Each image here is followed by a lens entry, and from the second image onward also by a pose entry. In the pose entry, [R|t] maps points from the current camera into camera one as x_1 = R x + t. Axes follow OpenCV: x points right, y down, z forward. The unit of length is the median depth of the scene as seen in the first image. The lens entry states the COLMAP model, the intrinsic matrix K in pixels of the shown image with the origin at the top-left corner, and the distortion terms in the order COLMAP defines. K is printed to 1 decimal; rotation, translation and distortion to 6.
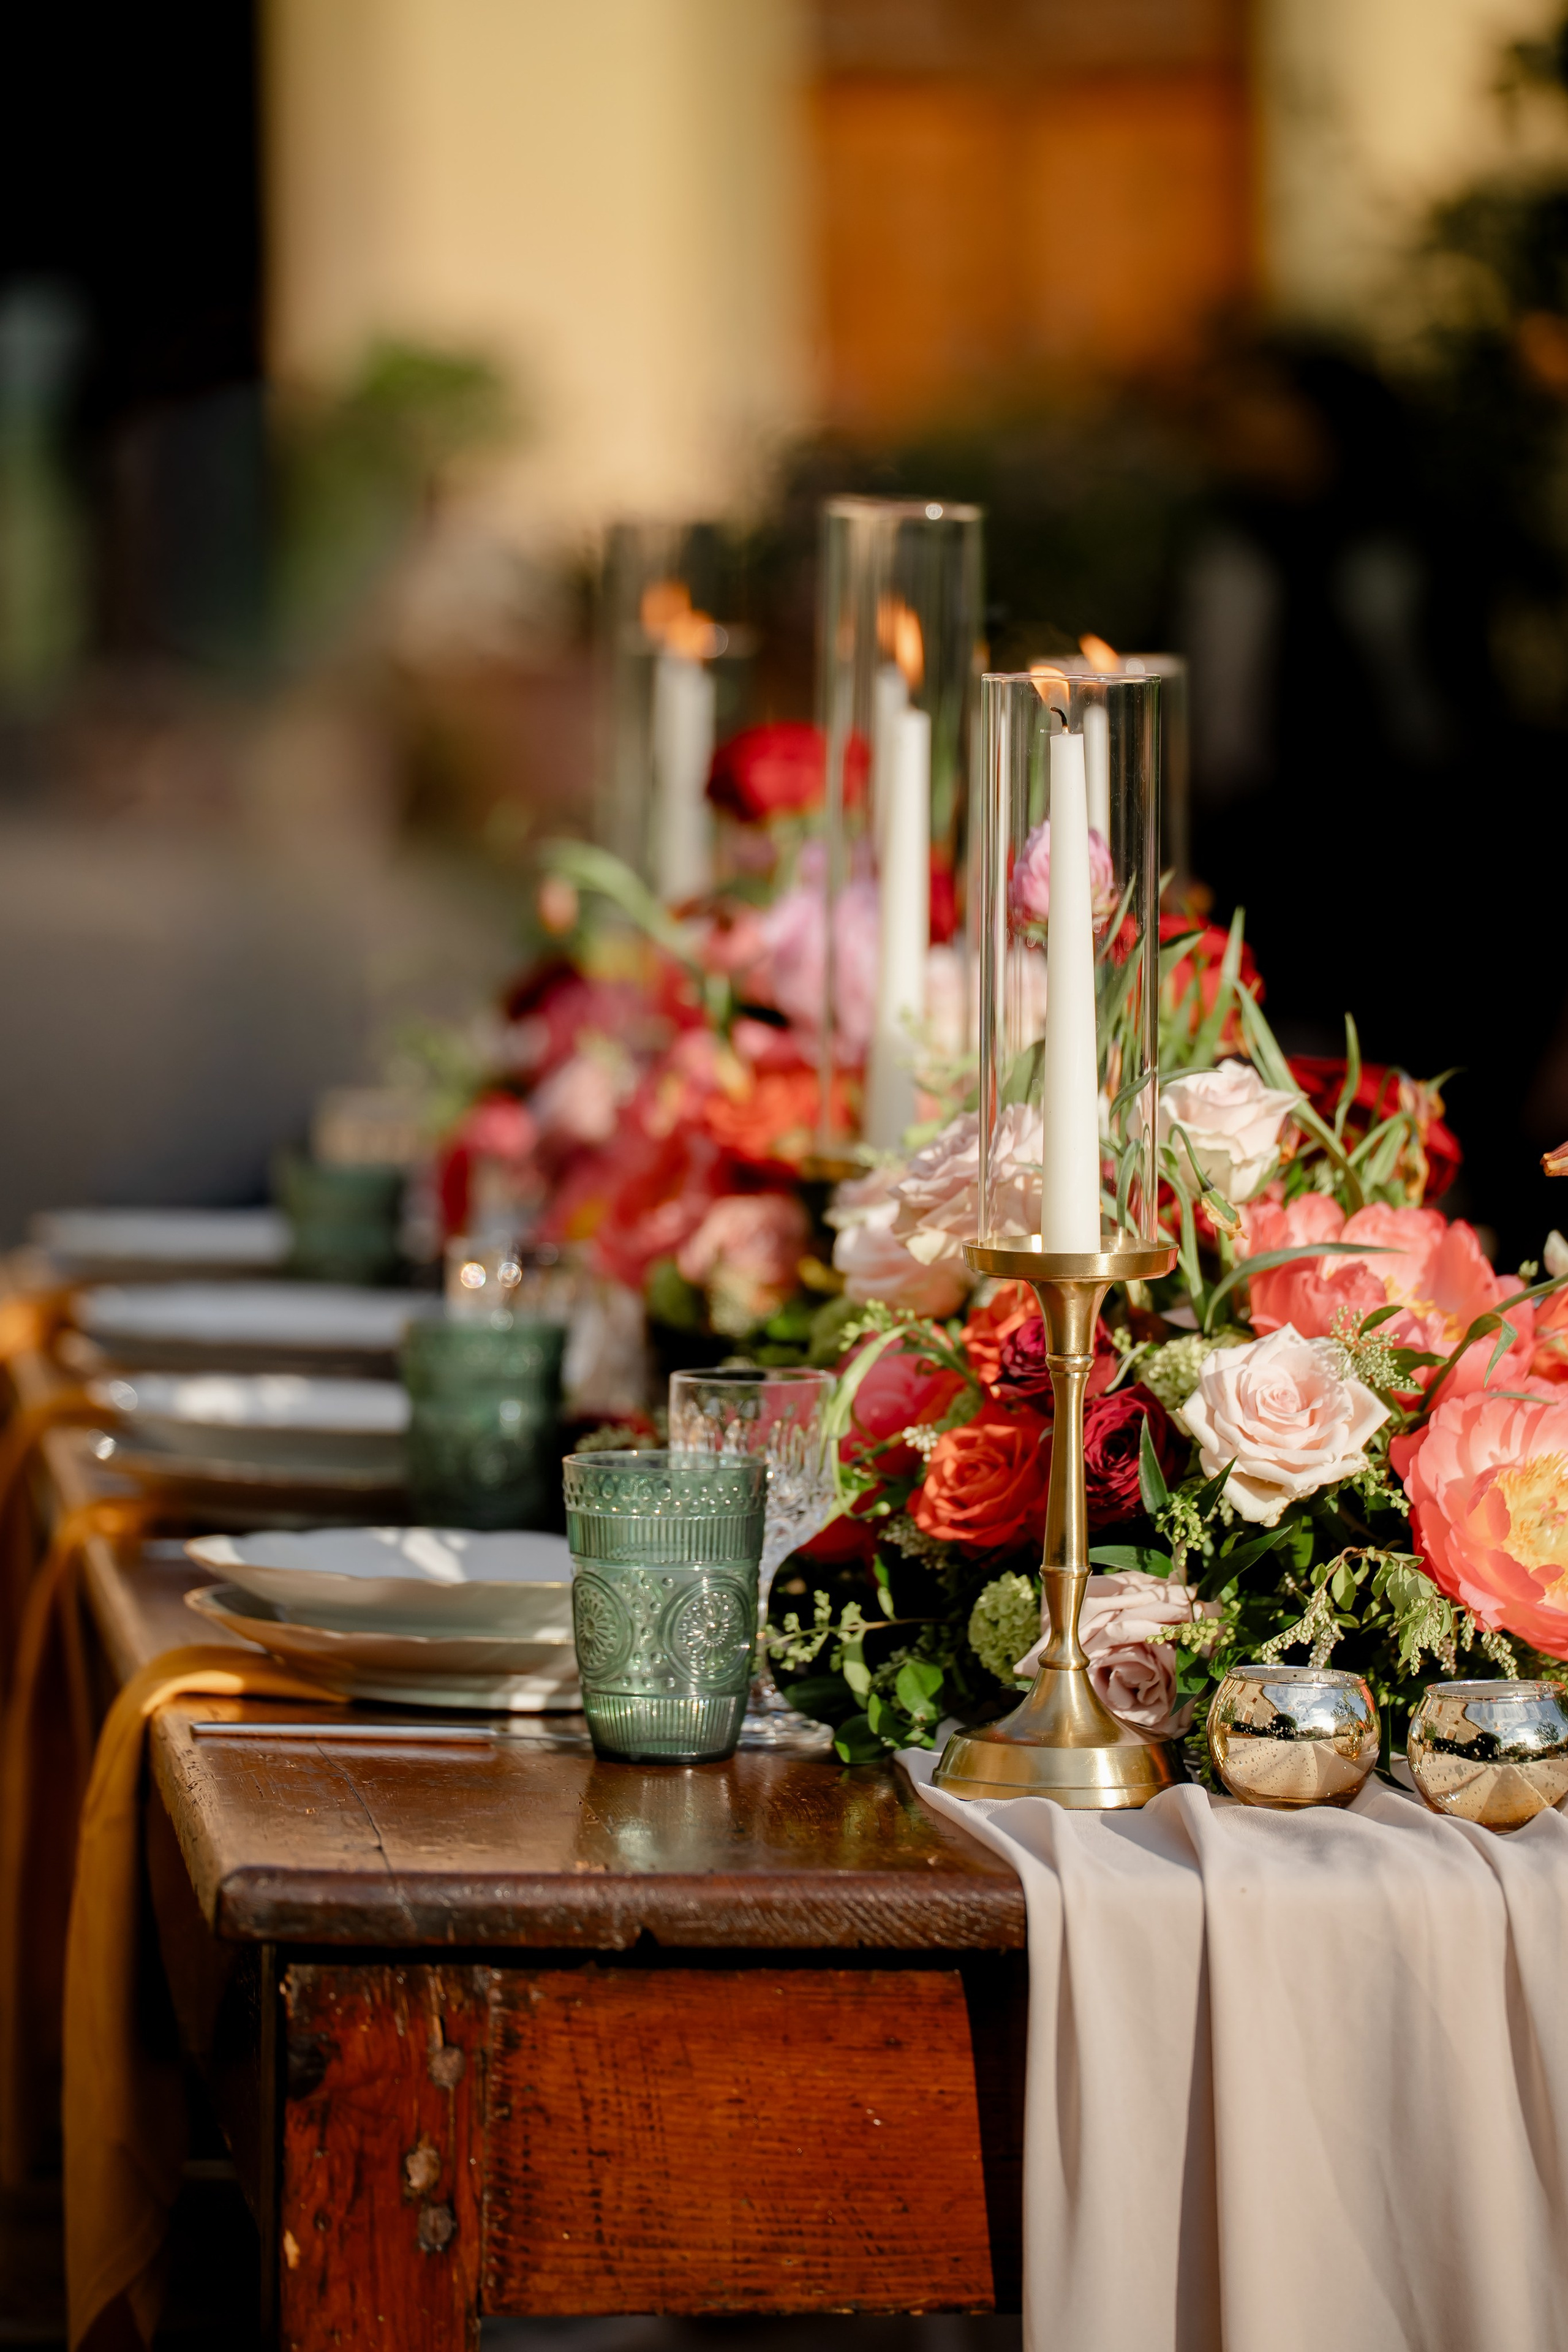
lens RADIAL K [[9129.1, 0, 784.0], [0, 9129.1, 1176.0], [0, 0, 1]] dist [1.571057, 0.980755]
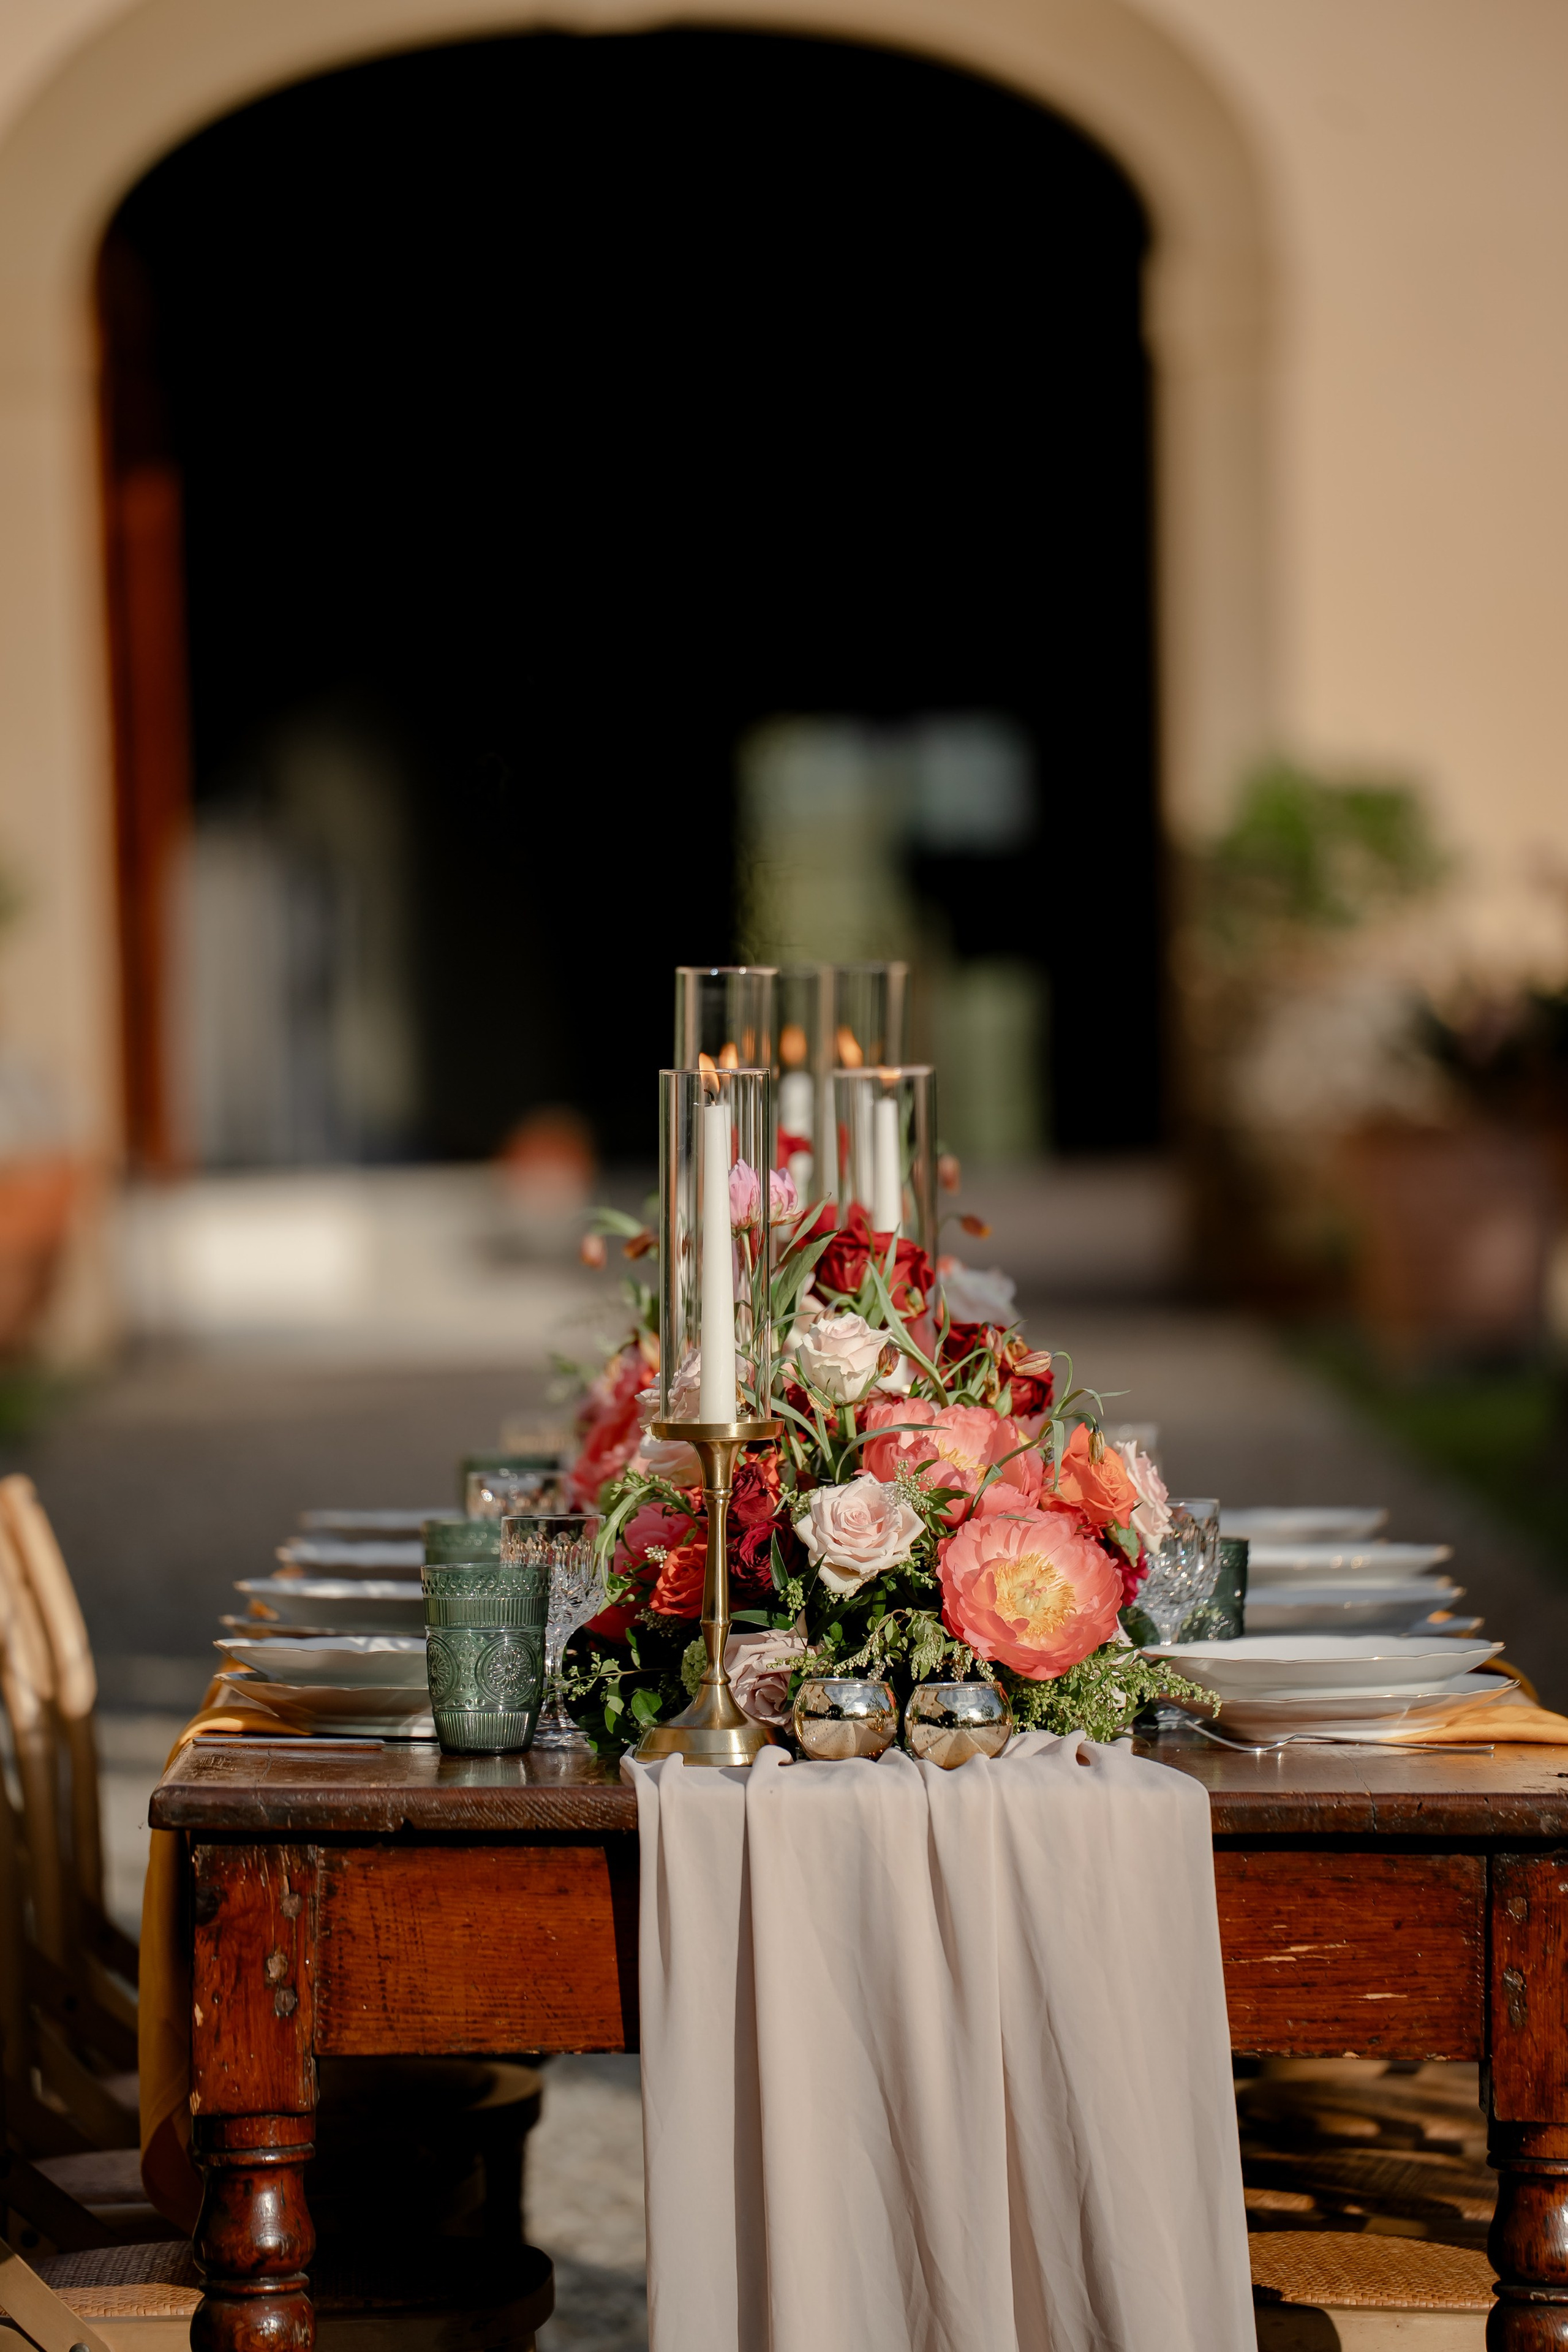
lens RADIAL K [[12200.6, 0, 784.0], [0, 12200.6, 1176.0], [0, 0, 1]] dist [3.612967, -4.533179]
pose [[0.993425, -0.013074, -0.113737, 0.294031], [0.006860, 0.998471, -0.054849, 0.084392], [0.114280, 0.053709, 0.991996, -1.158775]]
